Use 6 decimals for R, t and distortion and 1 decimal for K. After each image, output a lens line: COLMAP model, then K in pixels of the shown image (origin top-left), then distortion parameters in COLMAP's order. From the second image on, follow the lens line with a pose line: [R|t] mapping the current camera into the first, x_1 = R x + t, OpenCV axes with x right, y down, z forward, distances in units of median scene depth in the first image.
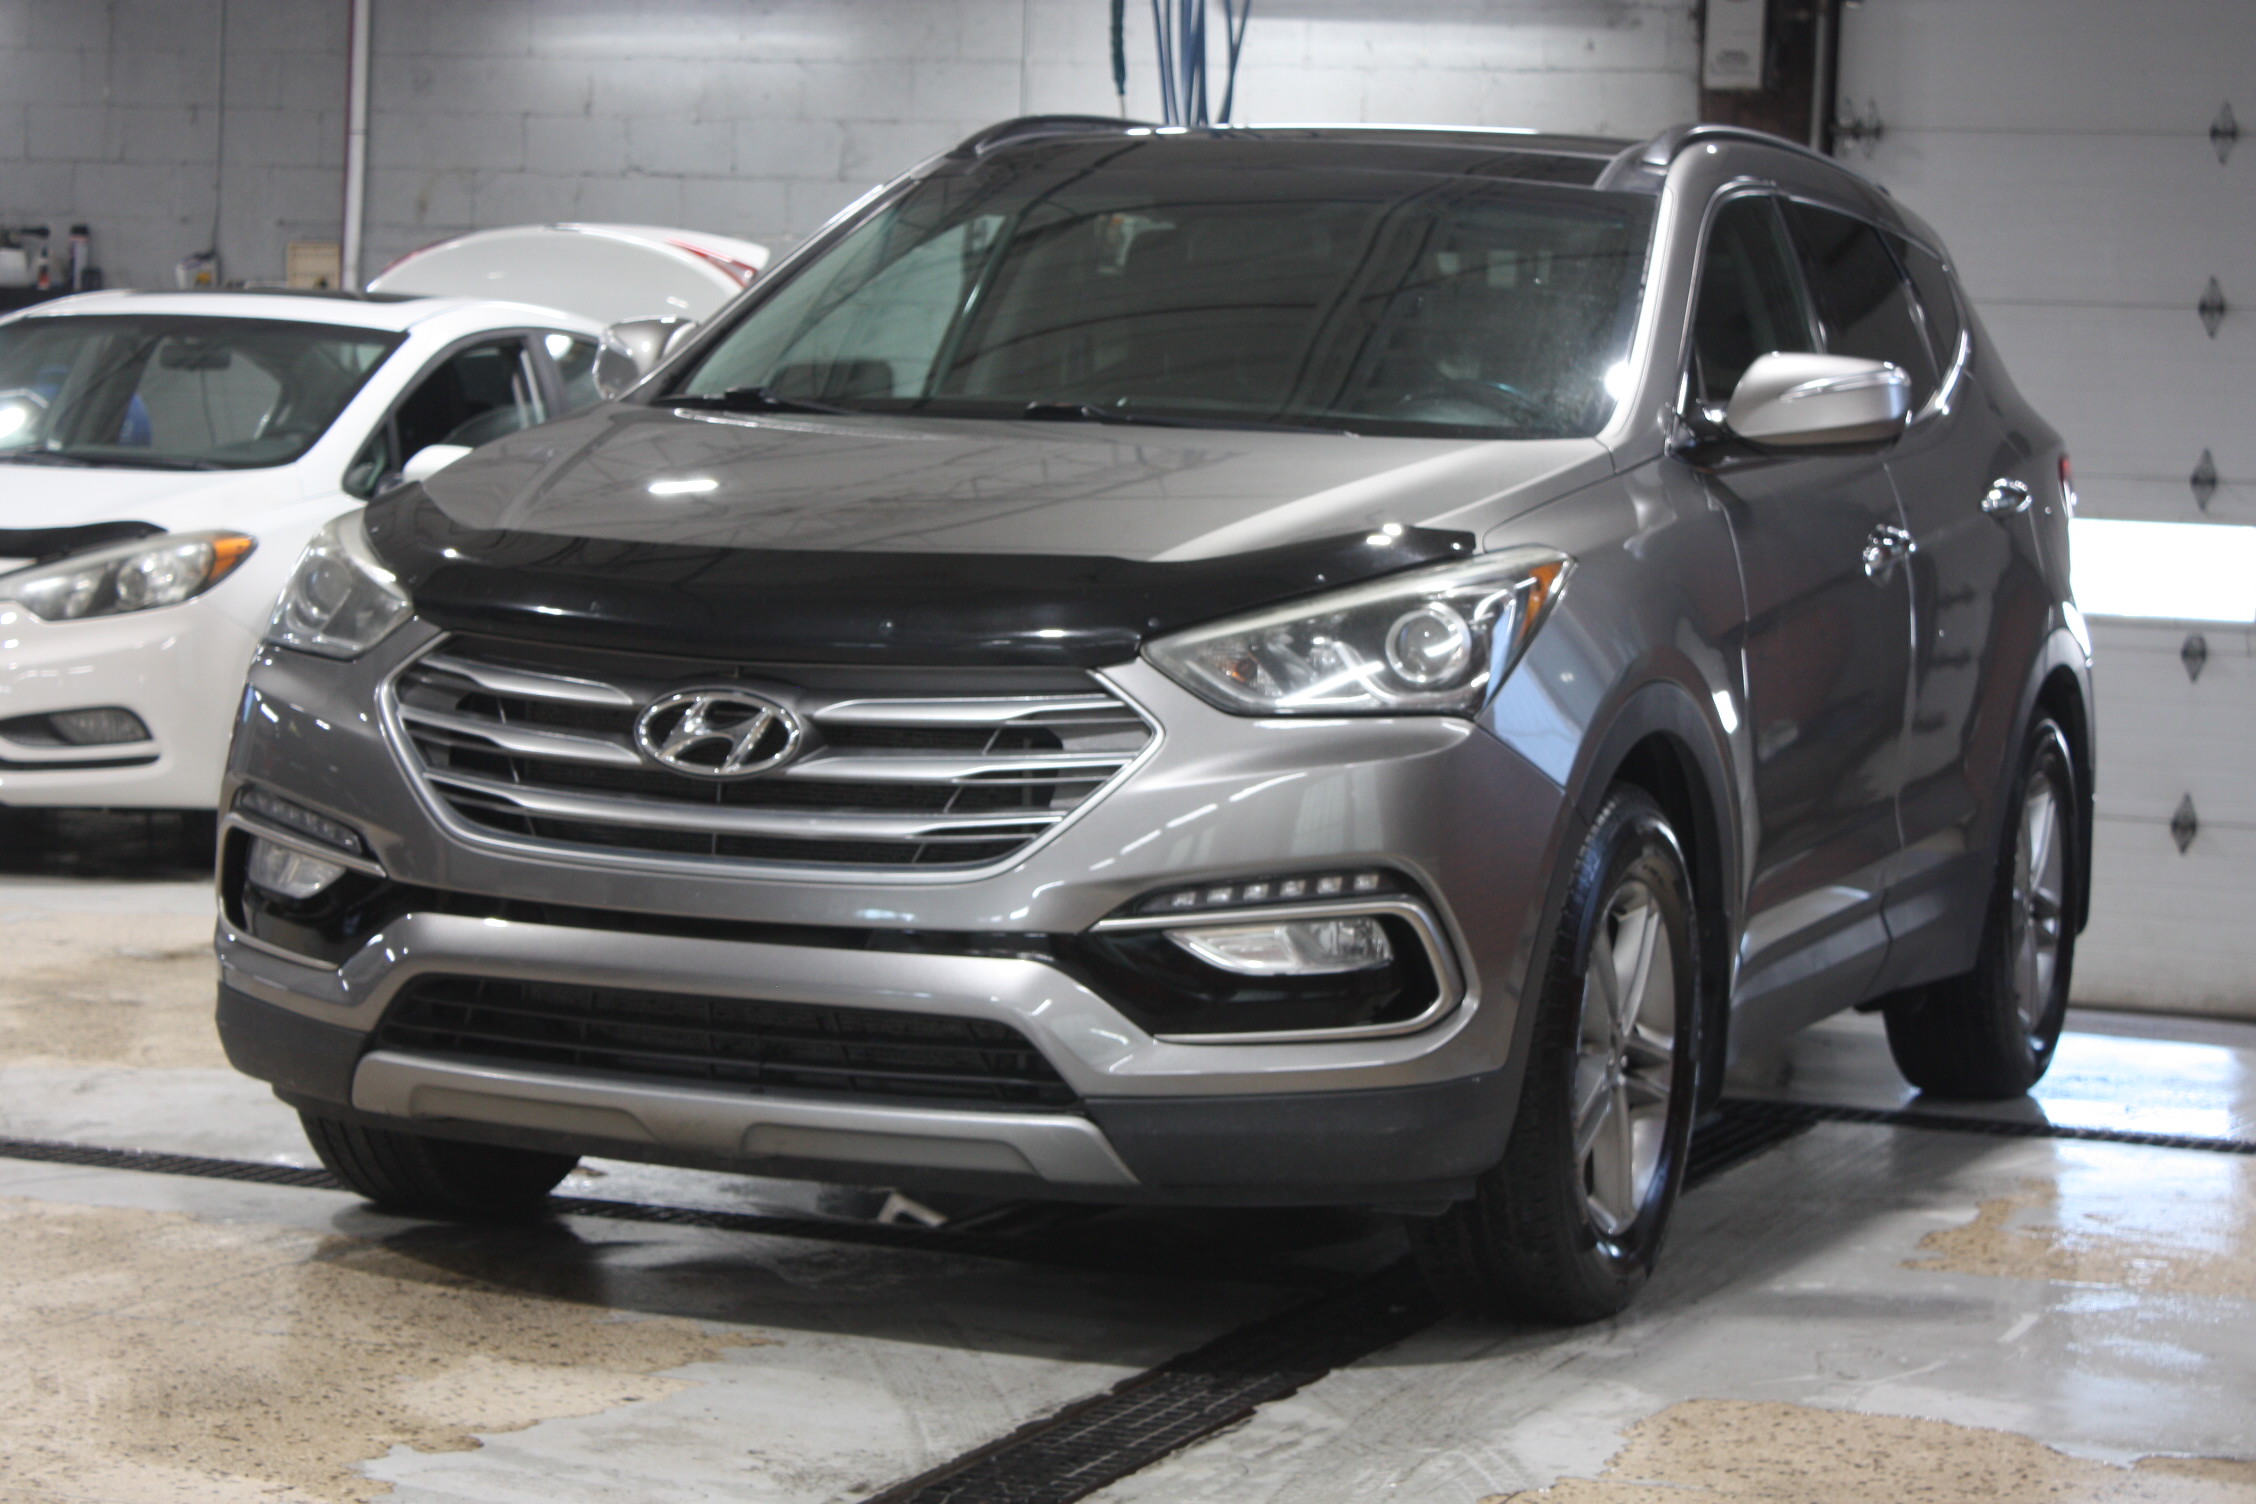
lens RADIAL K [[4967.5, 0, 1128.0], [0, 4967.5, 752.0], [0, 0, 1]] dist [0.137935, -0.115238]
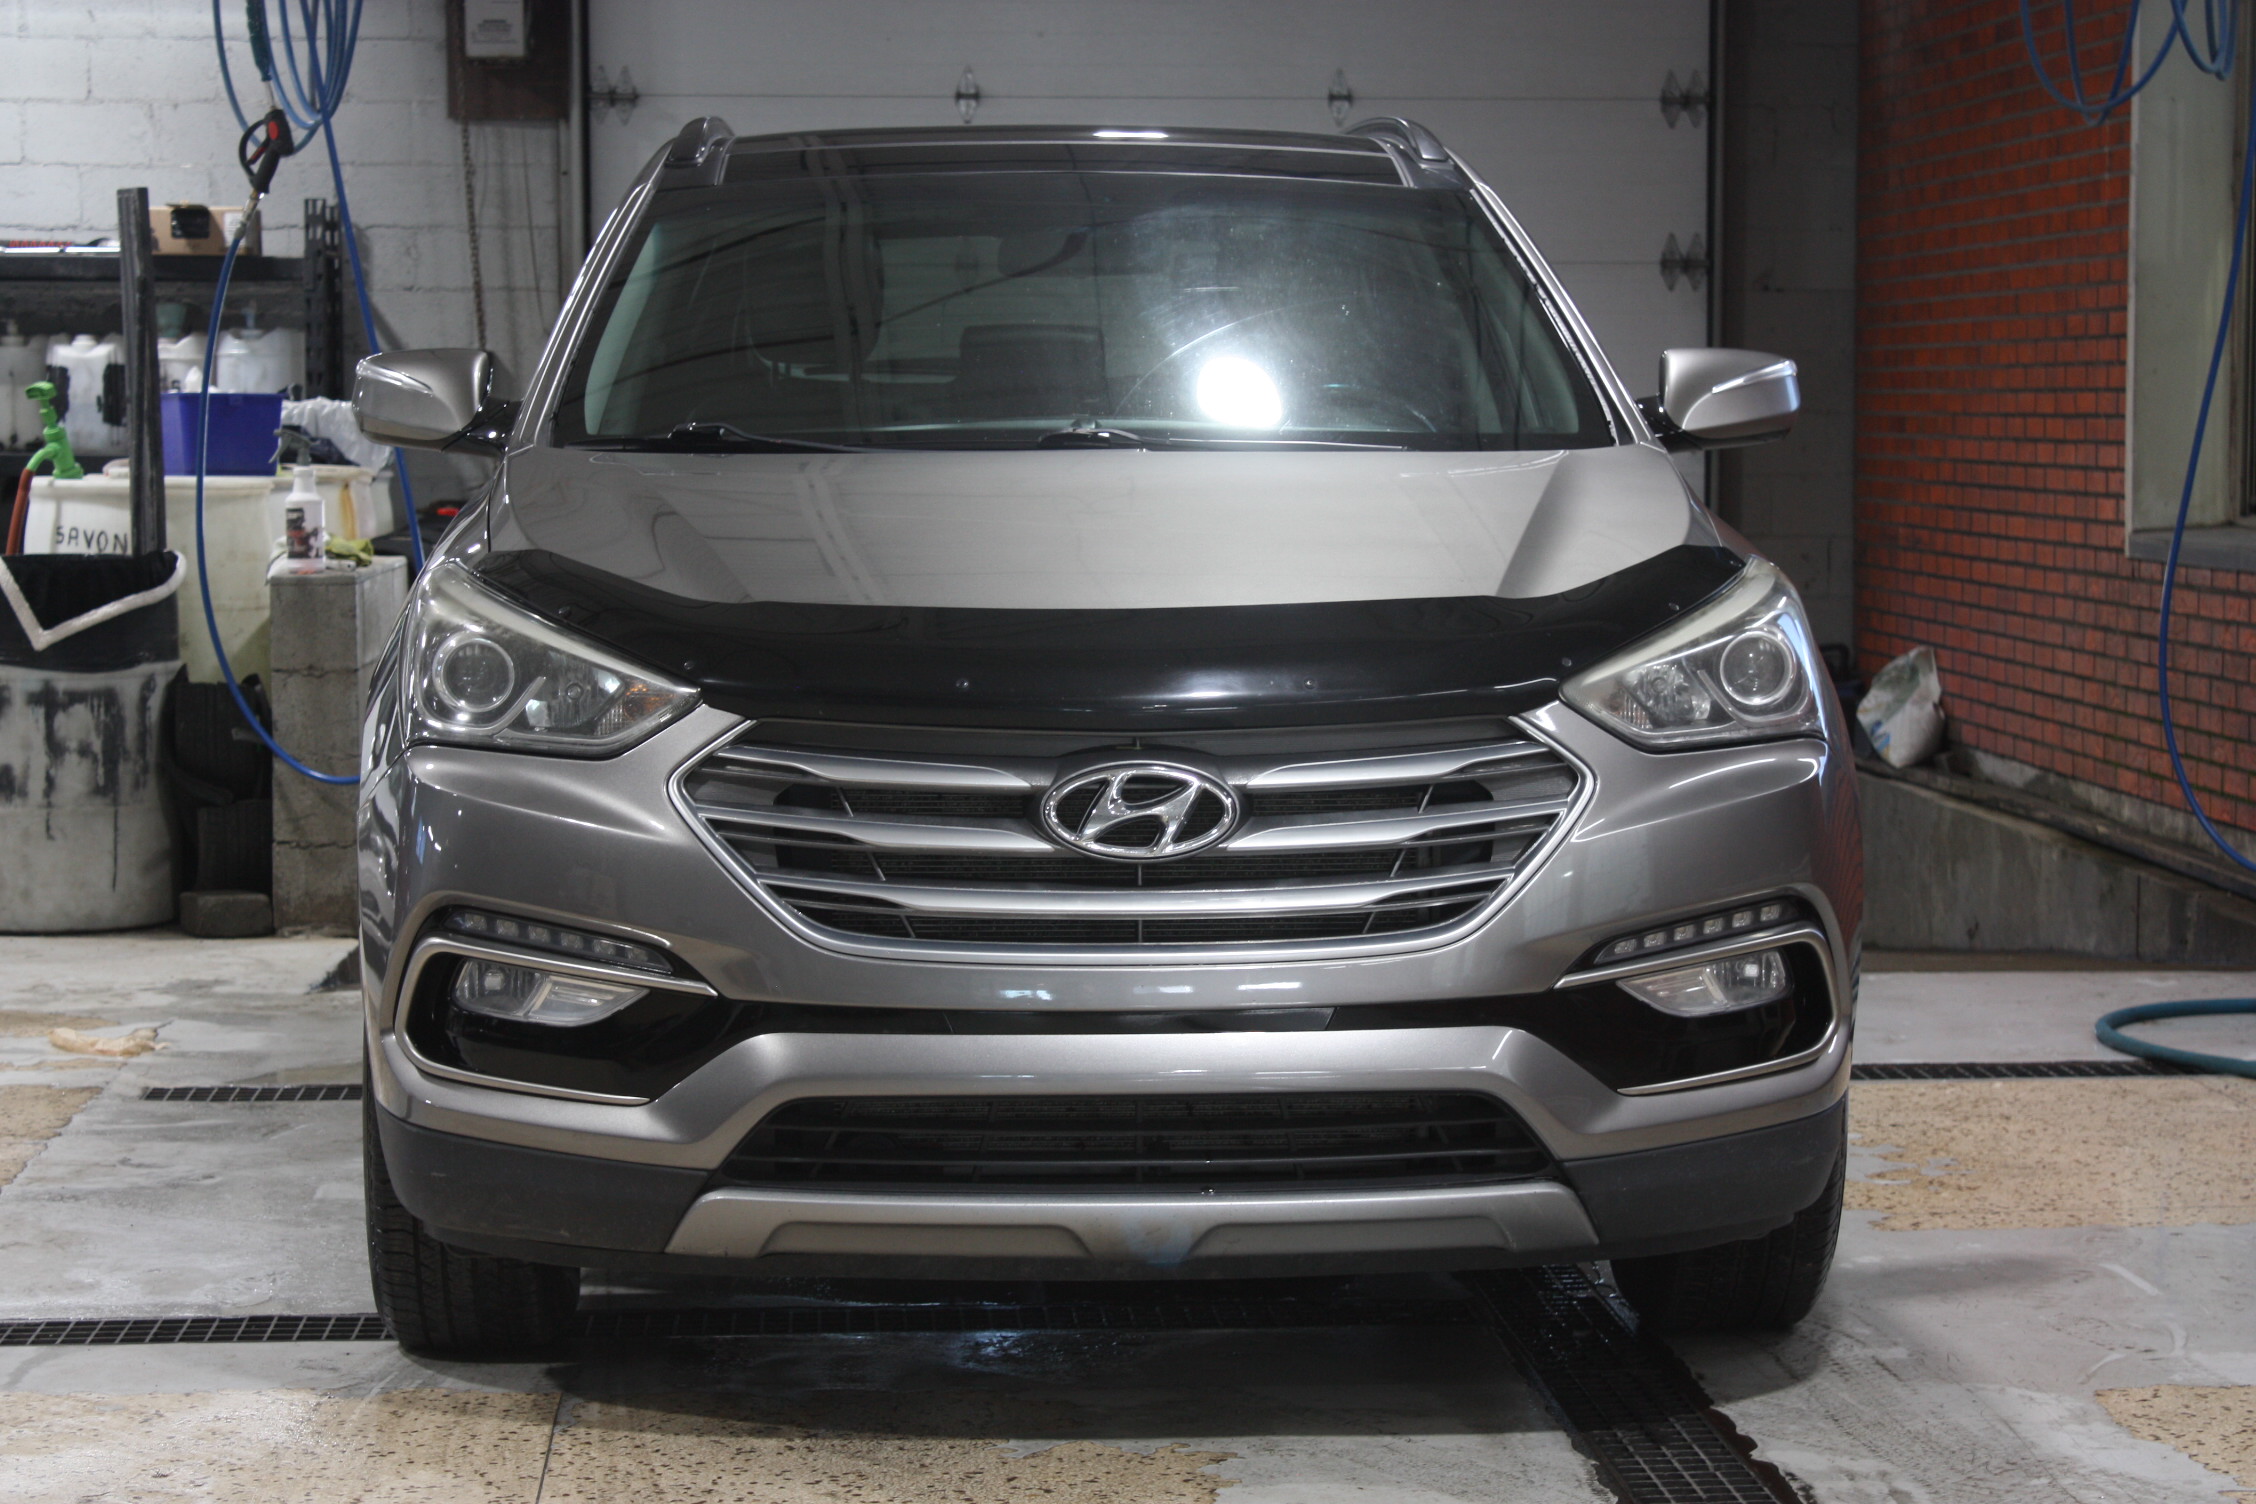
lens RADIAL K [[4822.9, 0, 1128.0], [0, 4822.9, 752.0], [0, 0, 1]] dist [0.028426, 0.611845]
pose [[0.917041, -0.070978, 0.392426, -0.434717], [0.064642, 0.997477, 0.029354, -0.041182], [-0.393519, -0.001552, 0.919315, 0.174029]]
